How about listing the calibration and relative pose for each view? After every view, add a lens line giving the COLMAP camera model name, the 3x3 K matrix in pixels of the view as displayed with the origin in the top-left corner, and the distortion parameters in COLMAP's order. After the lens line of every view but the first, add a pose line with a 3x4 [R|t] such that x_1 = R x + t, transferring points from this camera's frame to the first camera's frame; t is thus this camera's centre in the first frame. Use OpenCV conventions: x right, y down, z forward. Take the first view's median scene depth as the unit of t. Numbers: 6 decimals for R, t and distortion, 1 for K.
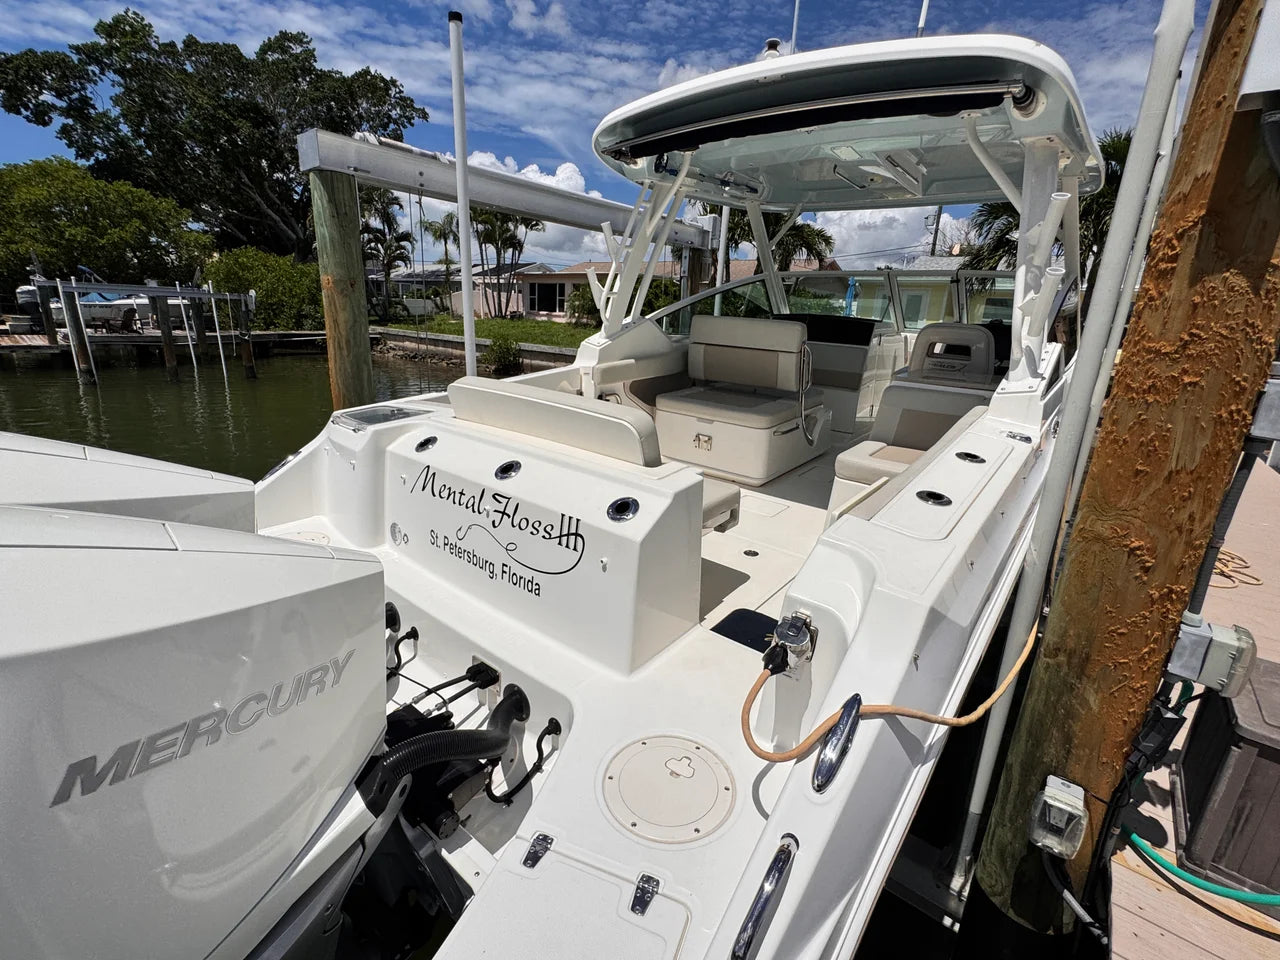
lens RADIAL K [[572.5, 0, 665.1], [0, 572.5, 453.4], [0, 0, 1]] dist [-0.001901, 0.000560]
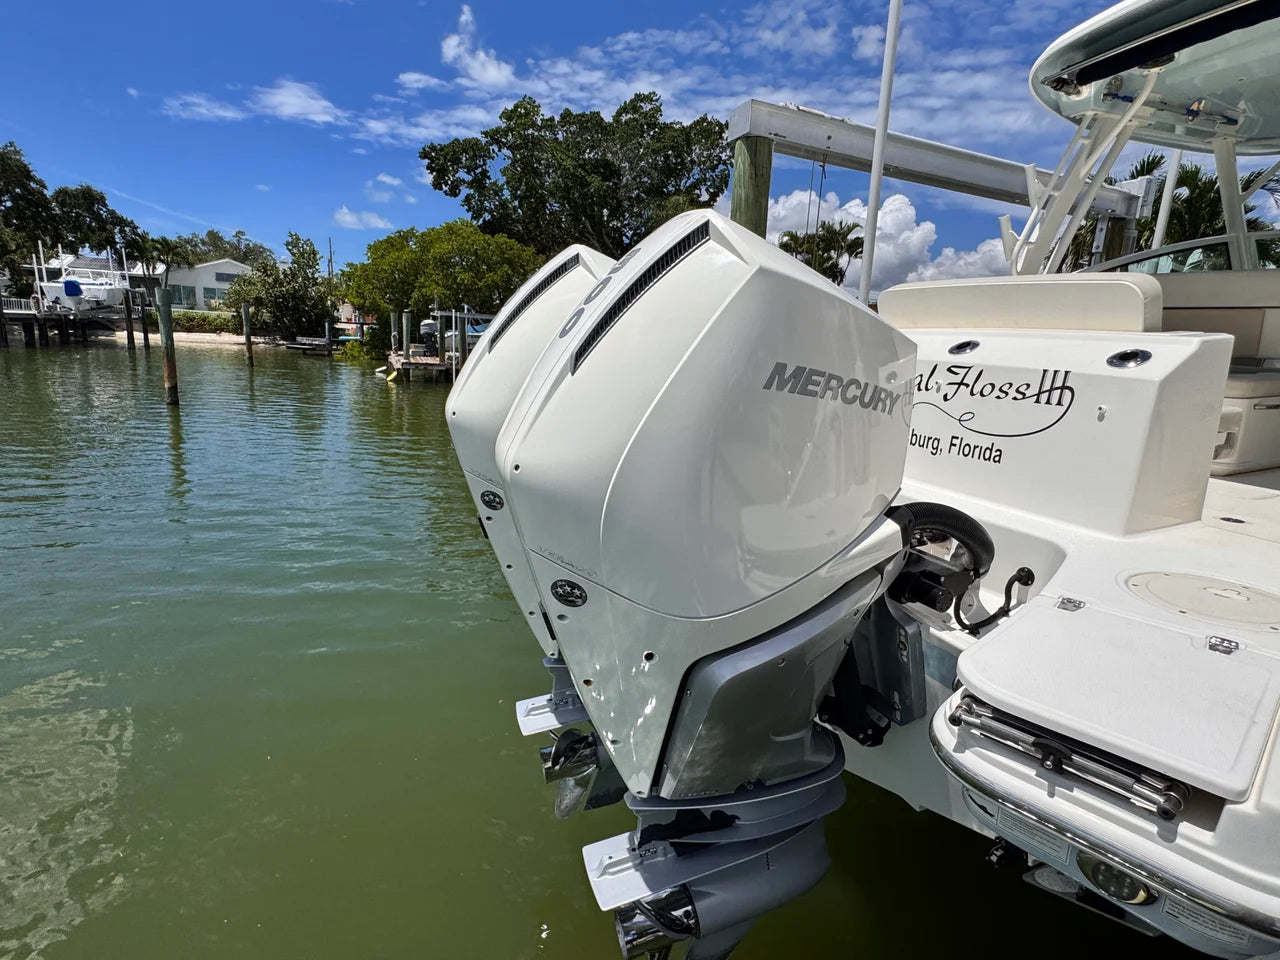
lens RADIAL K [[666.1, 0, 640.0], [0, 666.1, 480.0], [0, 0, 1]] dist [-0.001014, 0.000126]
pose [[0.893160, 0.094402, -0.439719, -0.102761], [-0.137237, 0.988298, -0.066580, 0.168703], [0.428289, 0.119813, 0.895664, -0.096495]]
